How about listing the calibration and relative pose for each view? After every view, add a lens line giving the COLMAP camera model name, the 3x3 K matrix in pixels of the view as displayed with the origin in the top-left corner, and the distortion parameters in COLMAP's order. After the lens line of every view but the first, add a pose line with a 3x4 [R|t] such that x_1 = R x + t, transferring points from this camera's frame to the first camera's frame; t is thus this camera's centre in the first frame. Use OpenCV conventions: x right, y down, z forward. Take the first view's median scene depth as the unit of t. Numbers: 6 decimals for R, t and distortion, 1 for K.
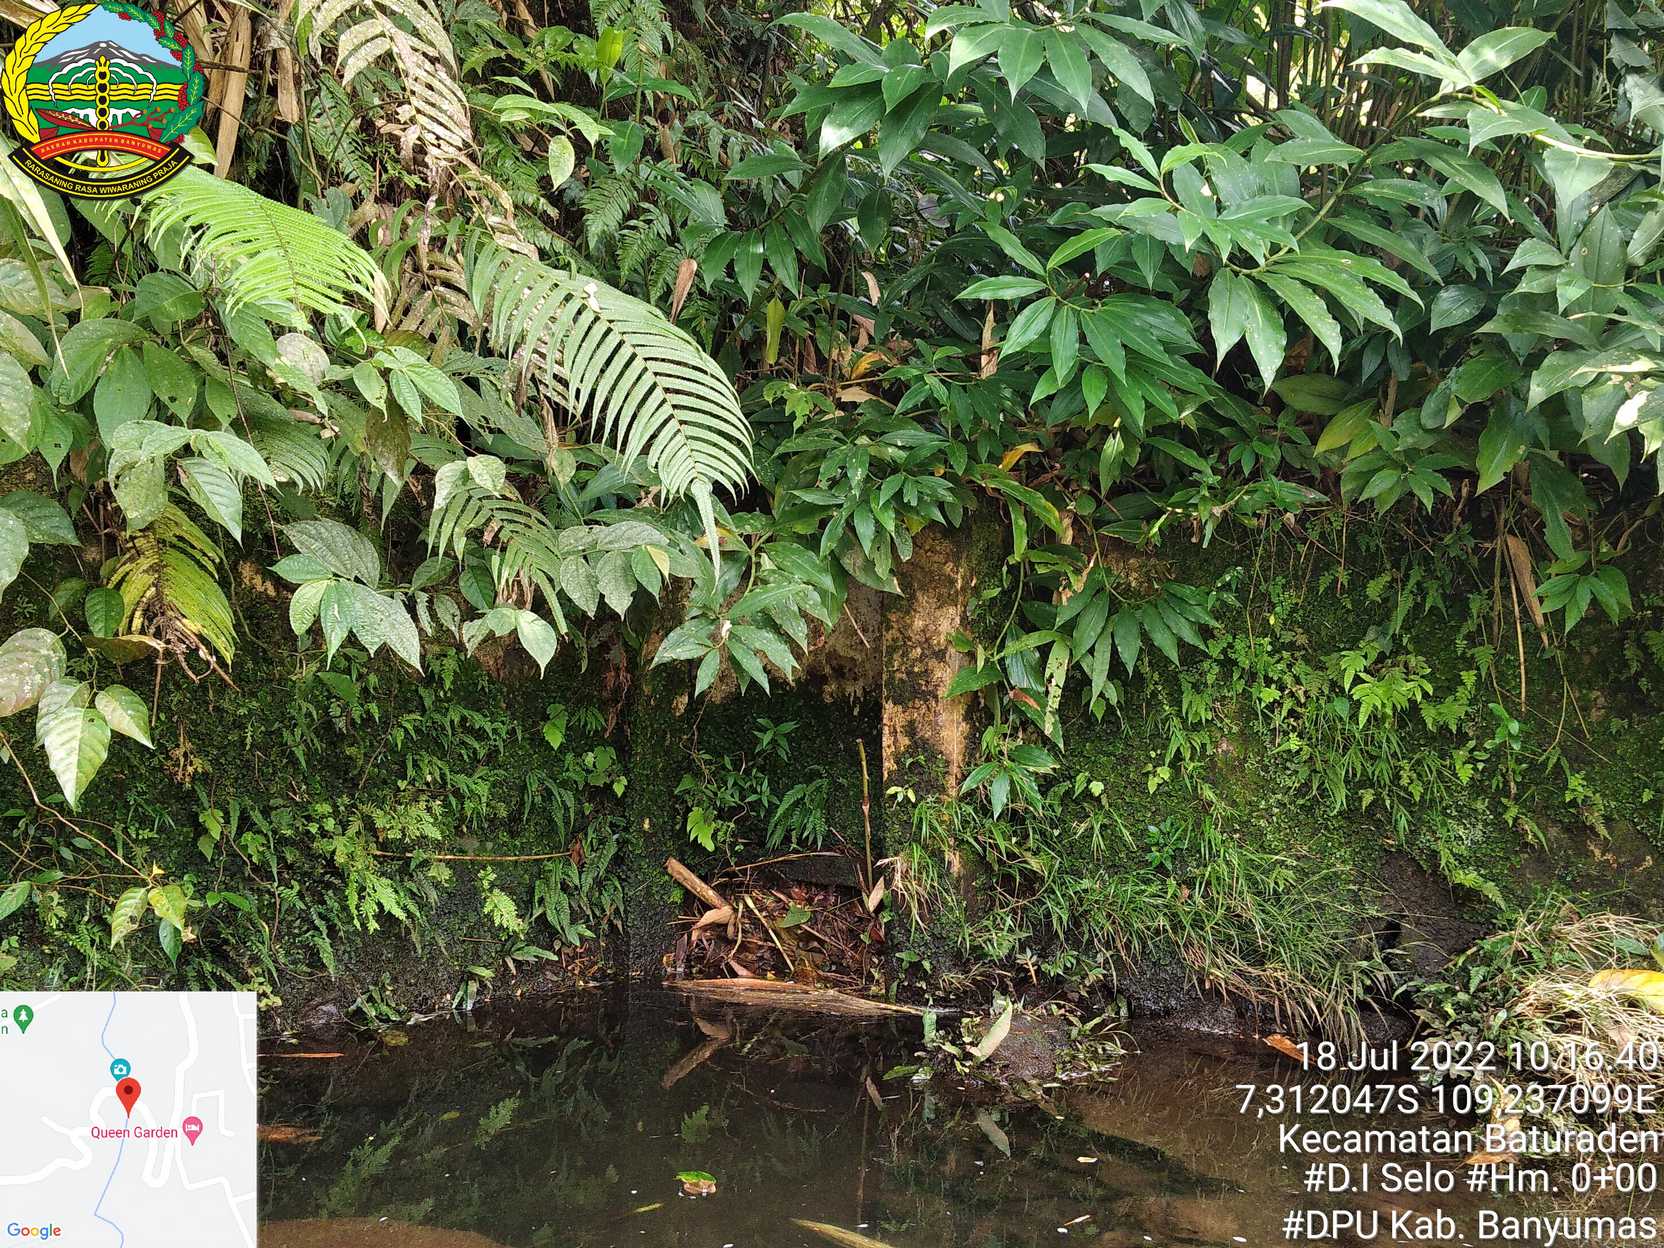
lens RADIAL K [[2045.5, 0, 829.6], [0, 2045.5, 593.7], [0, 0, 1]] dist [0.321150, -1.268777]
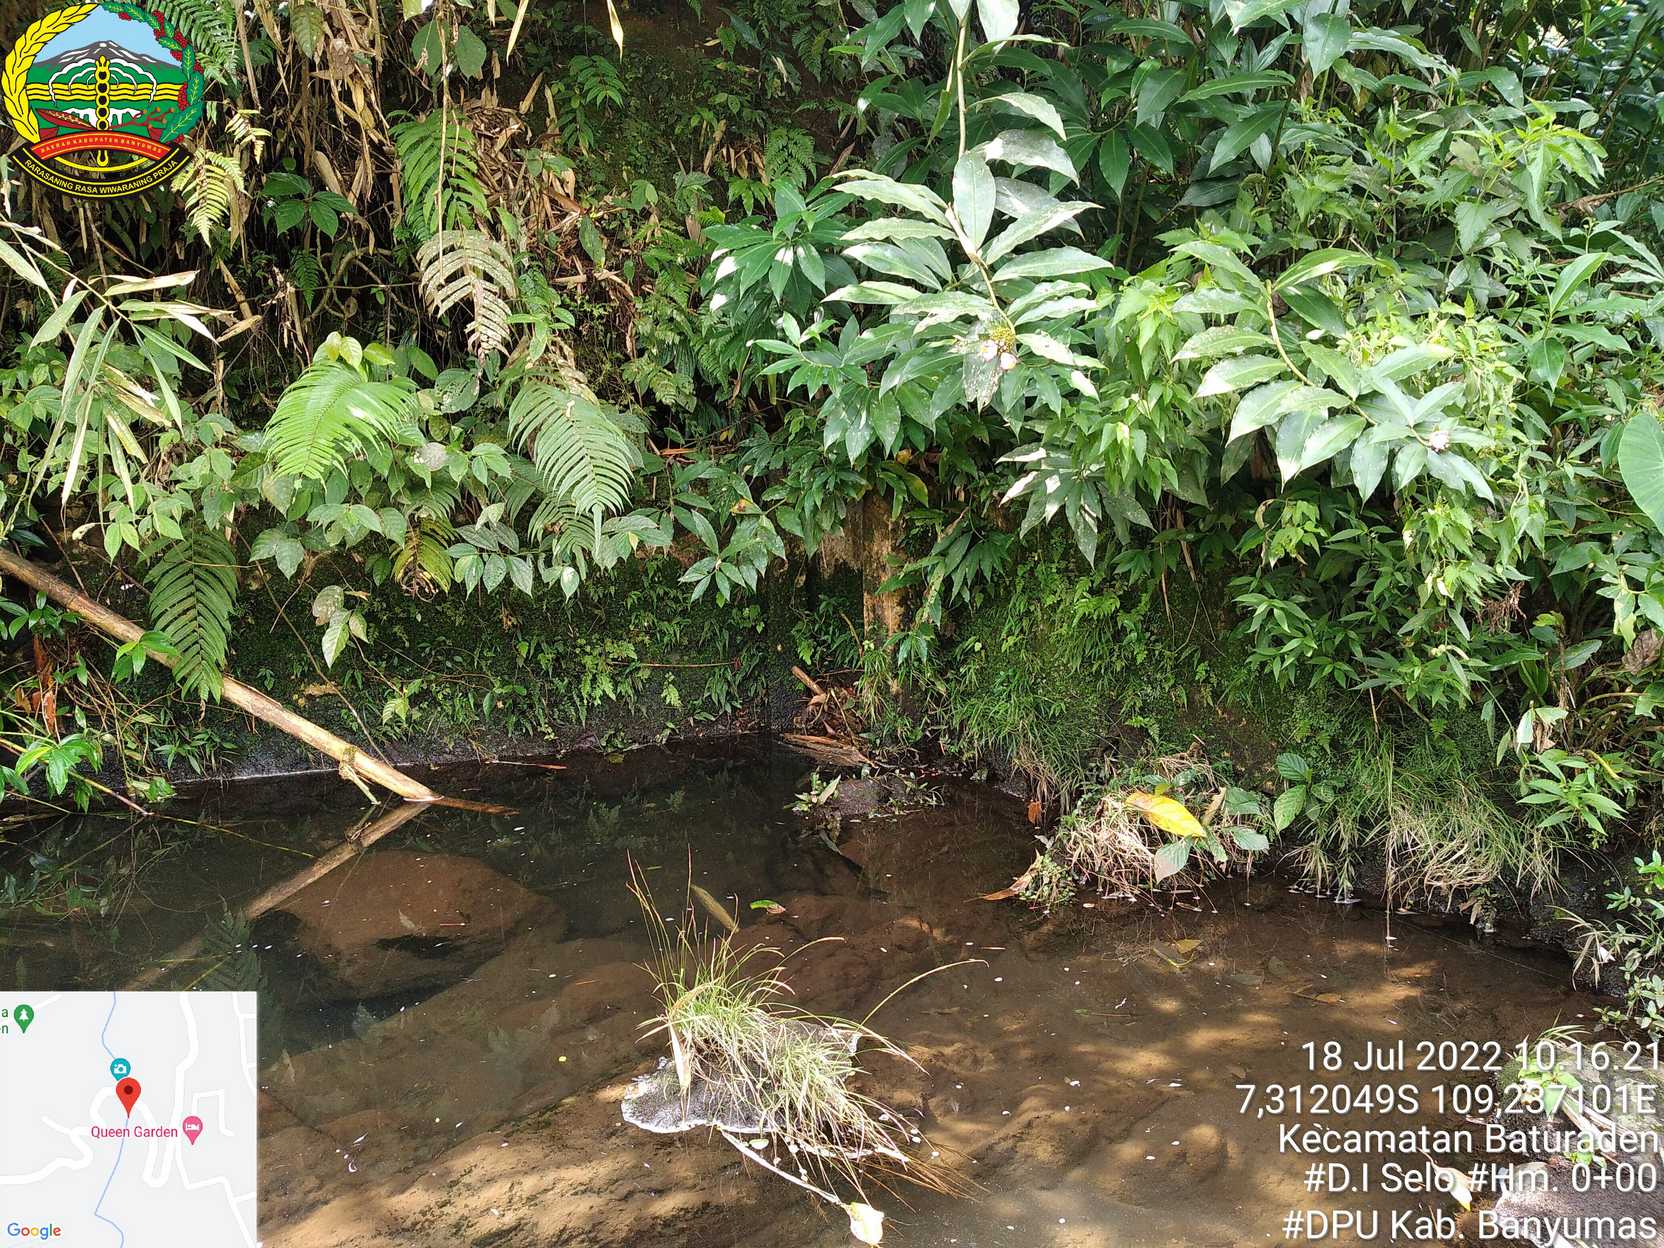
lens RADIAL K [[1423.5, 0, 832.0], [0, 1423.5, 624.0], [0, 0, 1]] dist [0.142713, -0.461811]
pose [[0.883739, 0.043853, -0.465921, 0.592825], [0.041293, 0.984409, 0.170978, -0.134083], [0.466155, -0.170339, 0.868150, -0.071946]]
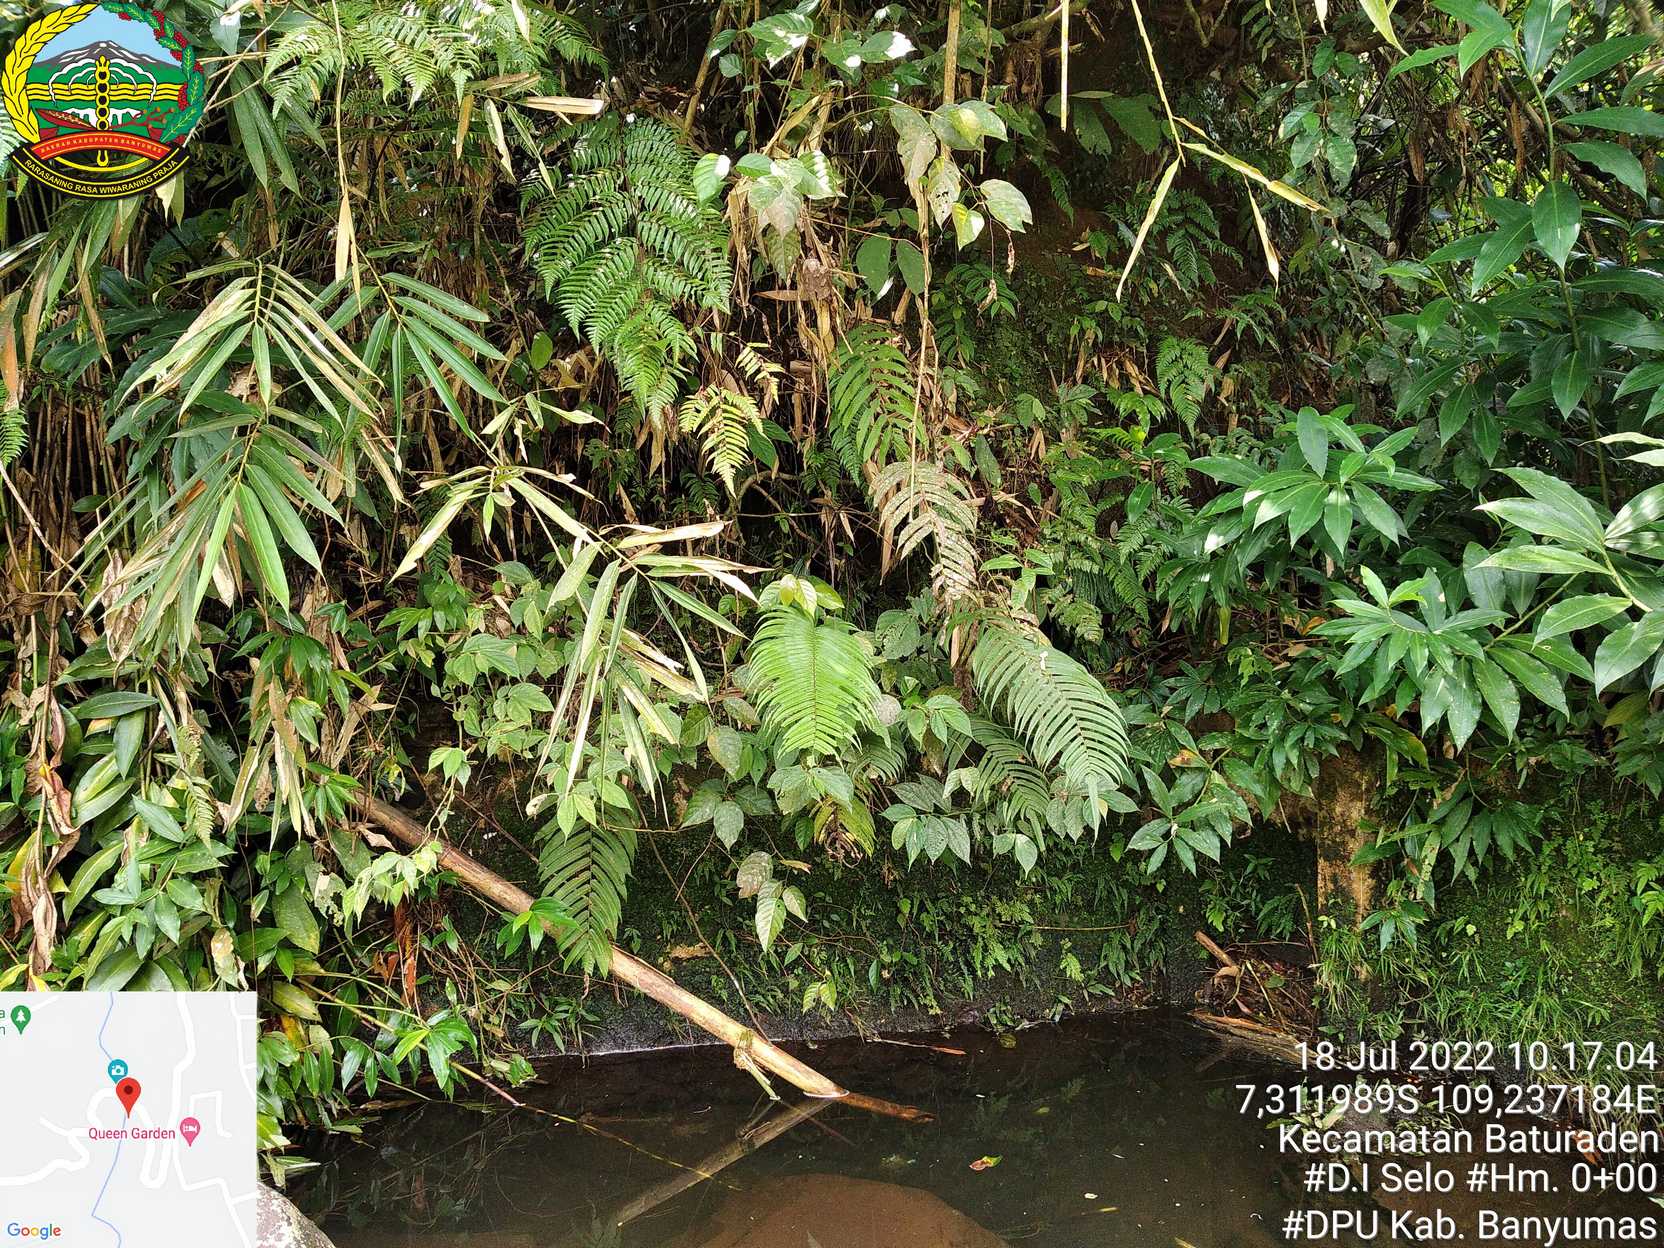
lens RADIAL K [[1447.3, 0, 803.4], [0, 1447.3, 597.9], [0, 0, 1]] dist [0.068620, -0.131298]
pose [[0.854756, -0.005842, -0.518997, 0.272229], [0.034136, 0.998404, 0.044982, -0.208011], [0.517906, -0.056165, 0.853592, -0.105919]]
